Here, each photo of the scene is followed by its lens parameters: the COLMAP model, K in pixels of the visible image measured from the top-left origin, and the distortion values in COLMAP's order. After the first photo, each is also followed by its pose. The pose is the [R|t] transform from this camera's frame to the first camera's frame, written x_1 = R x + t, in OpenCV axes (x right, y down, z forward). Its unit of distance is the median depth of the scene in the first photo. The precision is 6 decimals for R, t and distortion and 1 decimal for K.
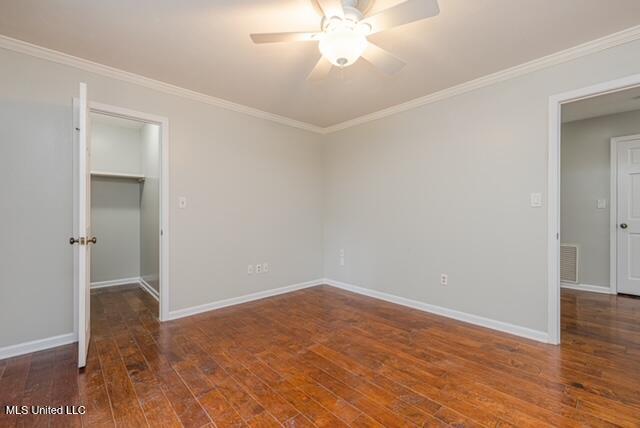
lens RADIAL K [[273.7, 0, 327.0], [0, 273.7, 215.2], [0, 0, 1]] dist [0.003769, 0.000263]
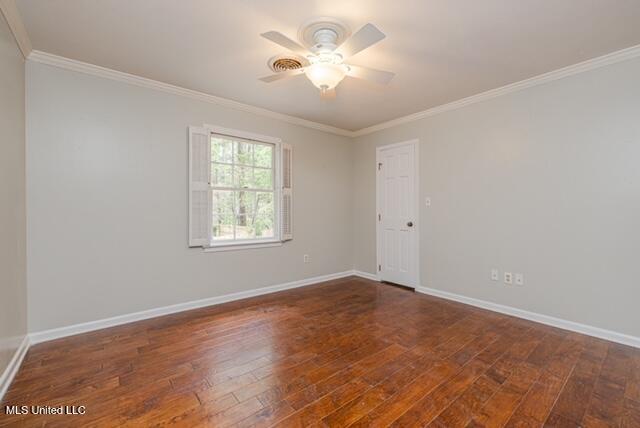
lens RADIAL K [[273.7, 0, 329.9], [0, 273.7, 213.9], [0, 0, 1]] dist [0.003769, 0.000263]
pose [[-0.064230, 0.006090, -0.997917, 0.929852], [-0.002577, 0.999977, 0.006268, 0.001225], [0.997932, 0.002974, -0.064213, 0.804268]]
